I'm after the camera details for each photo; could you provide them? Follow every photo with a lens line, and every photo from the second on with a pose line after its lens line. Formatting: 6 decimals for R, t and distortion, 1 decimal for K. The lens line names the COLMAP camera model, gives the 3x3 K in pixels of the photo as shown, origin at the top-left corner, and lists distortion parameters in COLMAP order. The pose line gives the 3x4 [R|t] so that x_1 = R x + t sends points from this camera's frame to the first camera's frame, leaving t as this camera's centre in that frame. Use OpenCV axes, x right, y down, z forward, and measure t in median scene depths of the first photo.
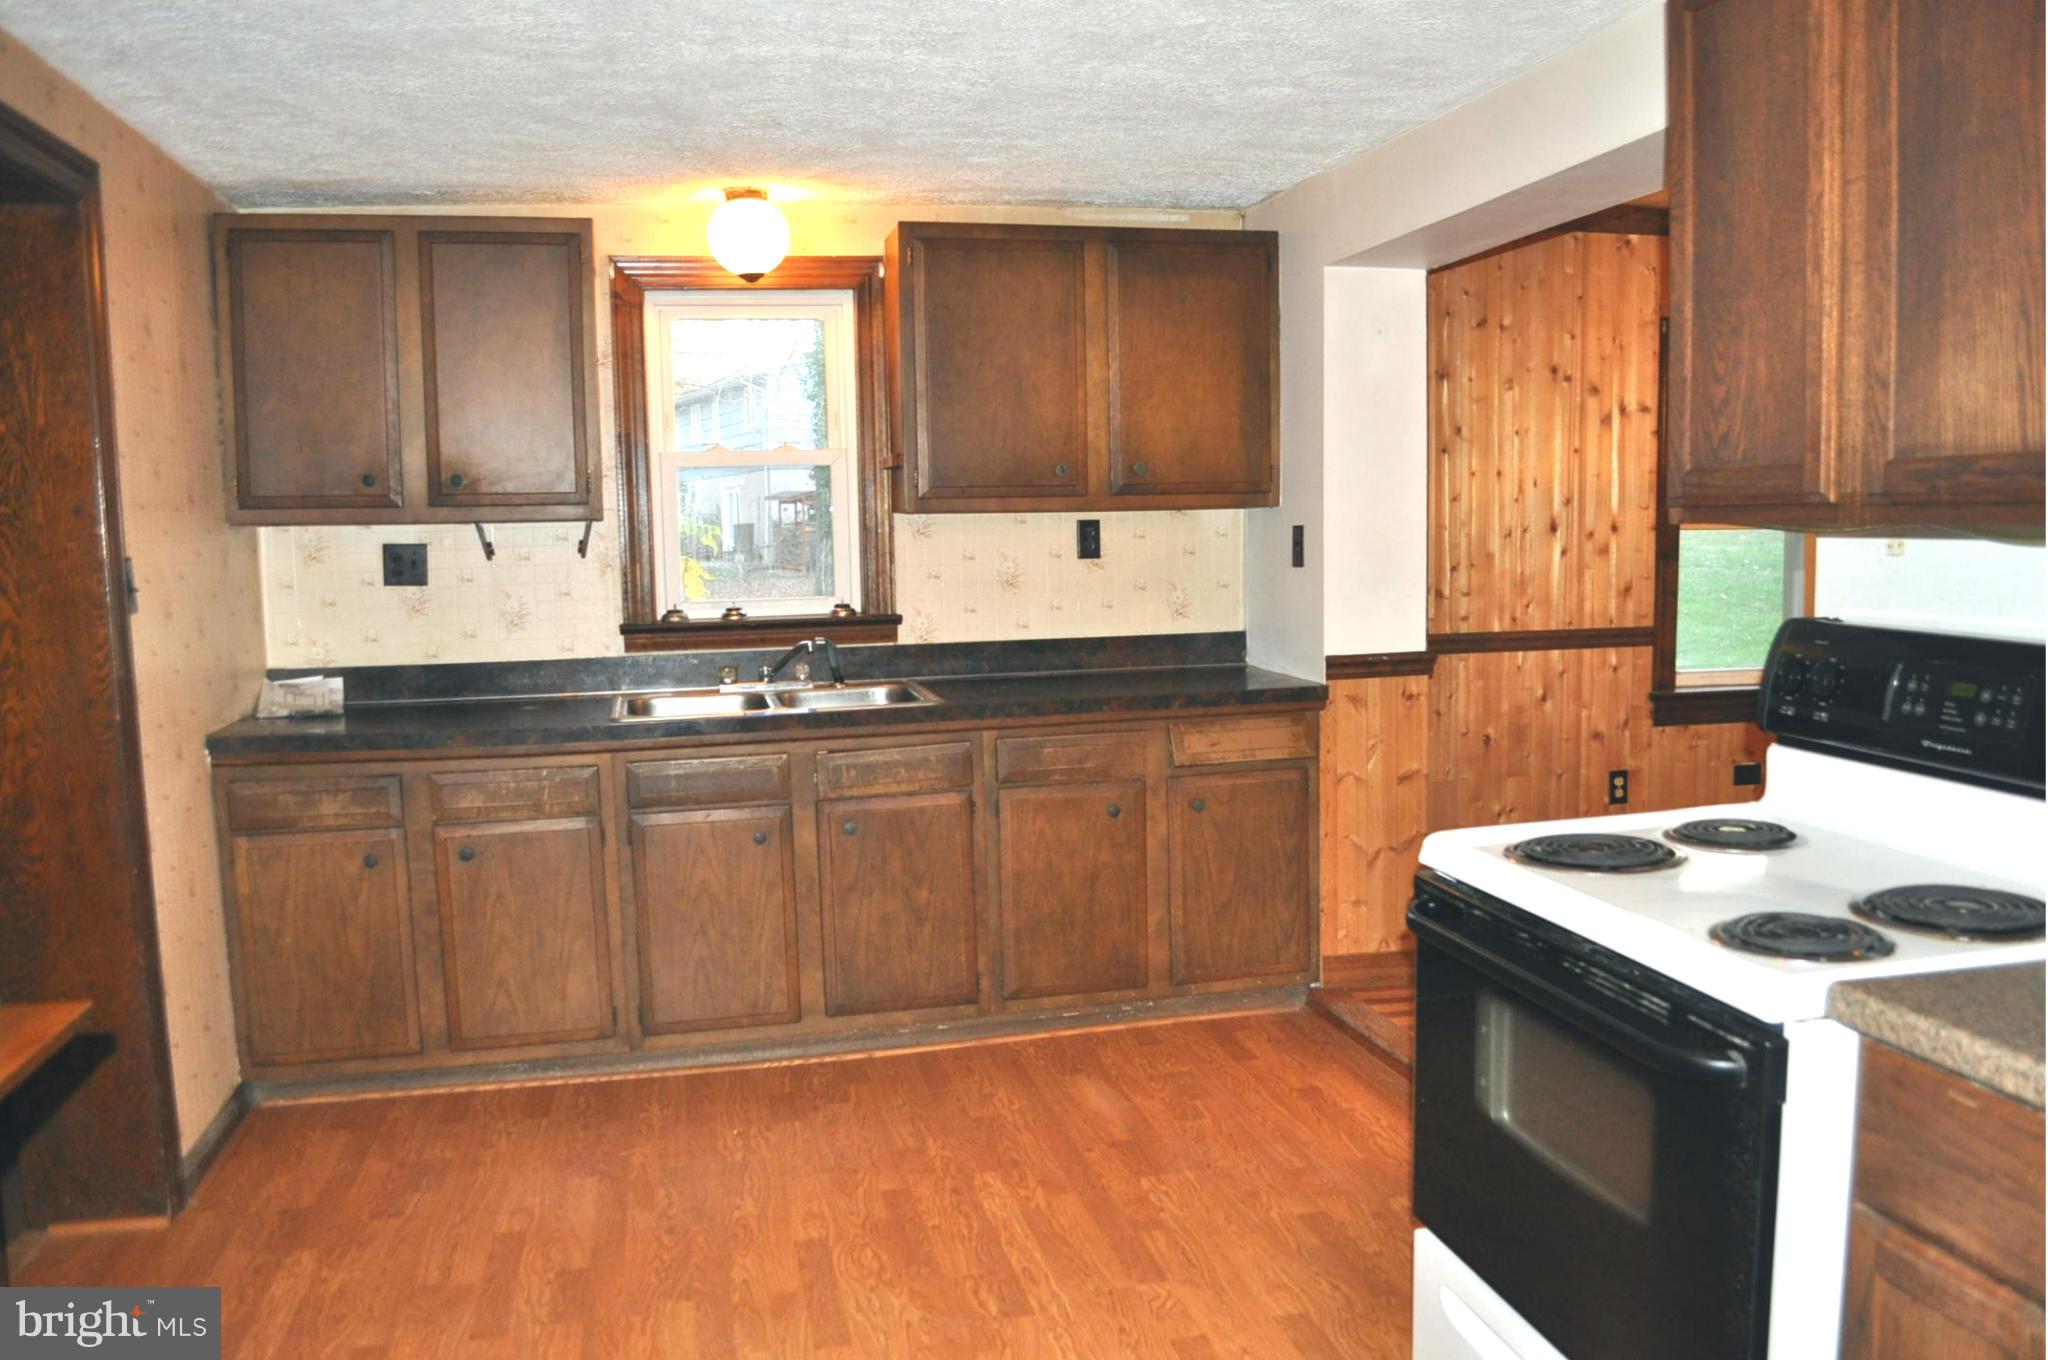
lens RADIAL K [[1614.1, 0, 1029.5], [0, 1614.1, 687.5], [0, 0, 1]] dist [-0.085226, 0.011802]
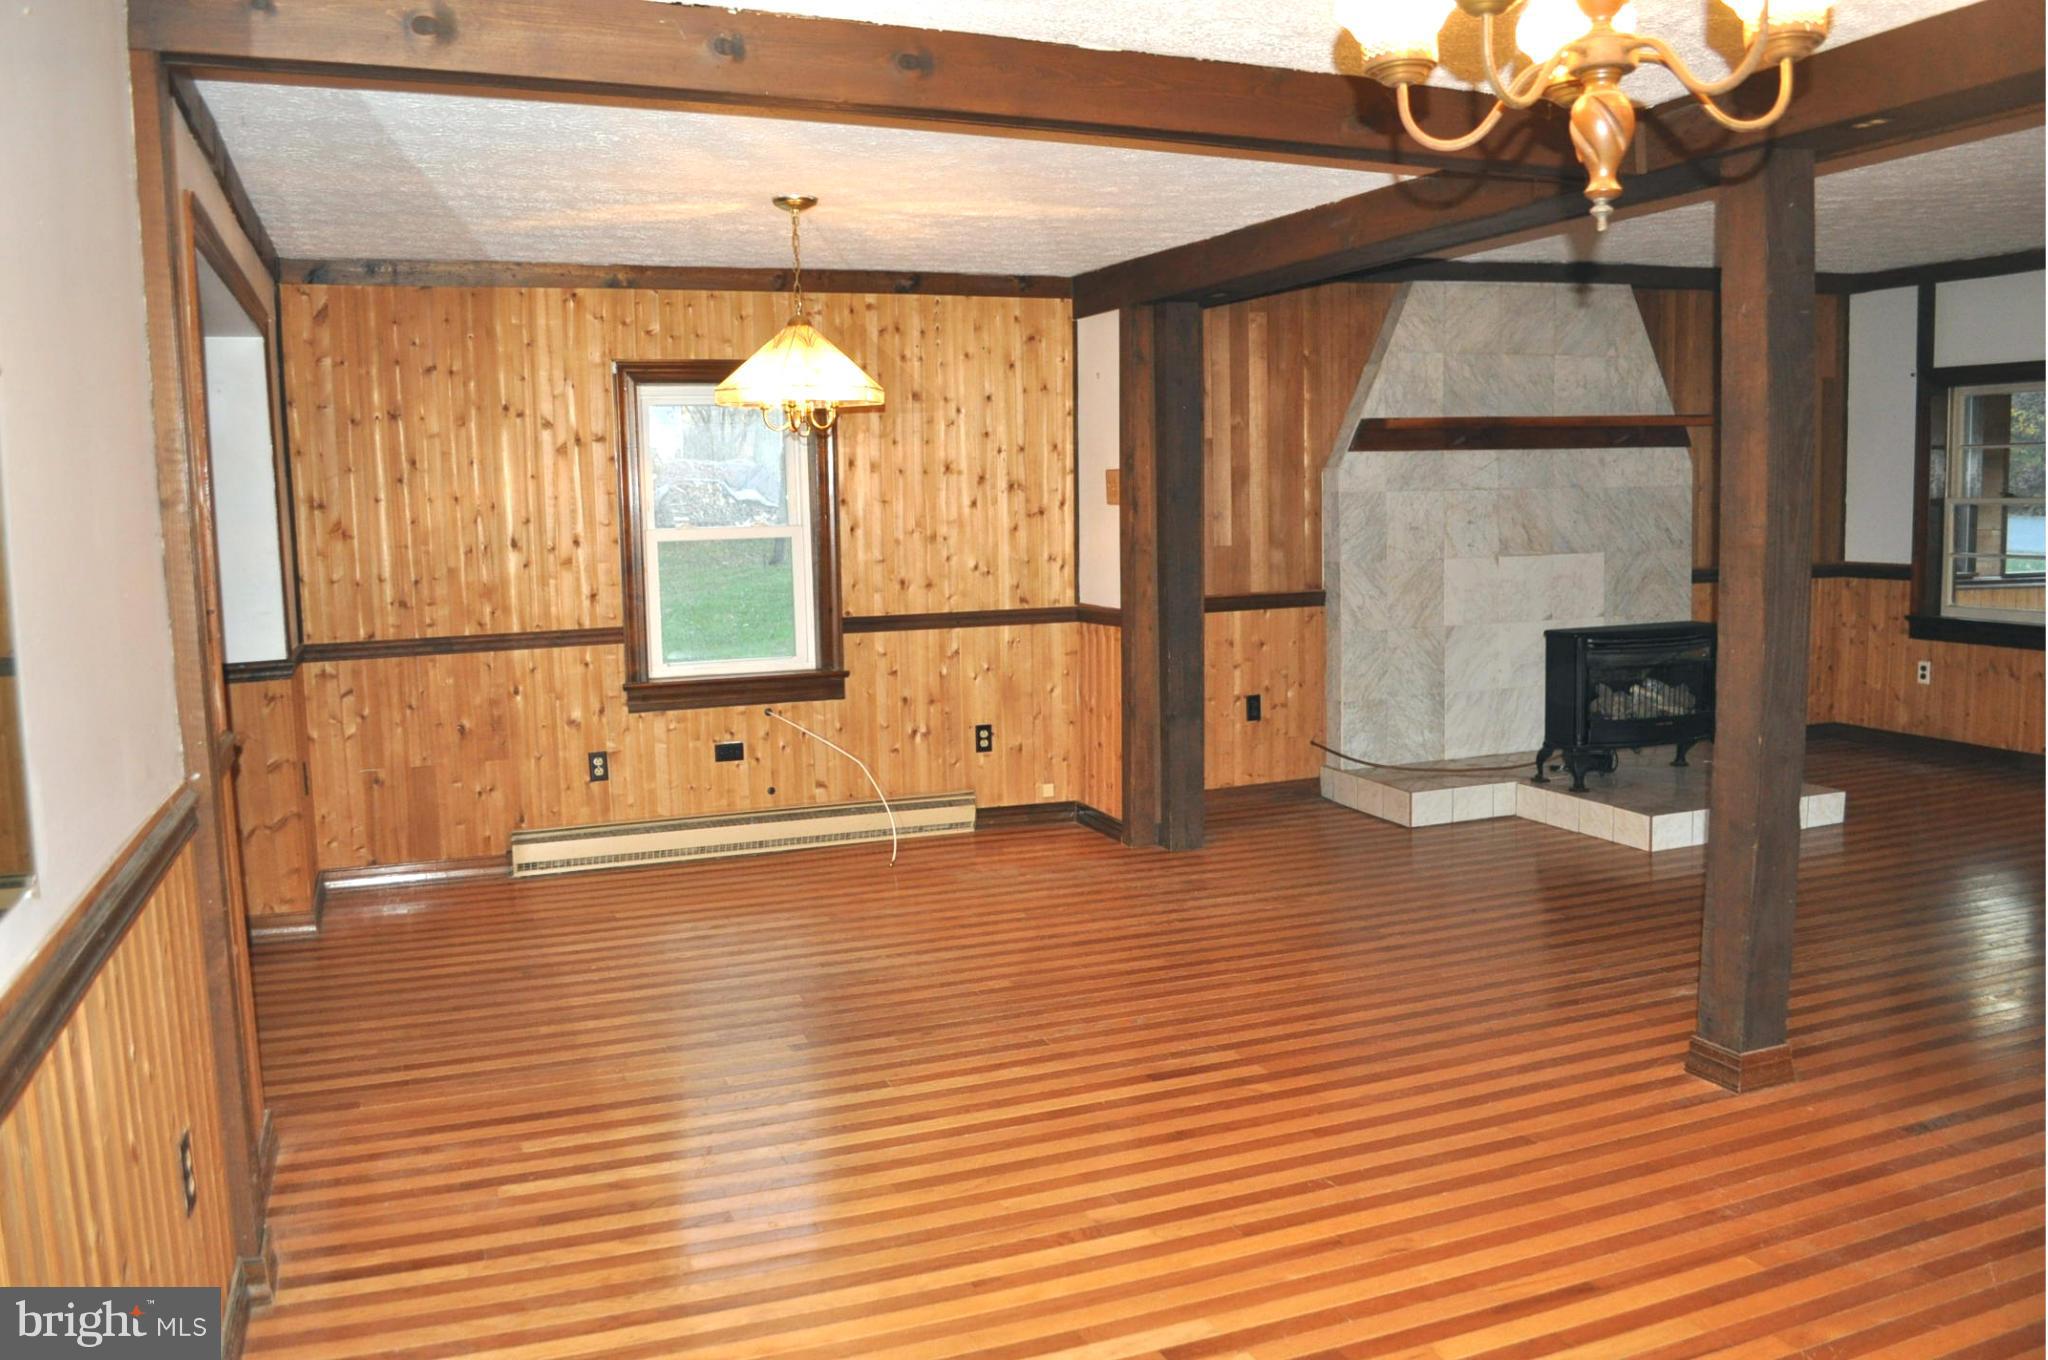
lens RADIAL K [[1614.1, 0, 1039.7], [0, 1614.1, 686.3], [0, 0, 1]] dist [-0.085226, 0.011802]
pose [[0.989161, -0.025858, 0.144539, 0.527837], [0.023461, 0.999558, 0.018264, -0.009467], [-0.144948, -0.014675, 0.989331, -0.197404]]
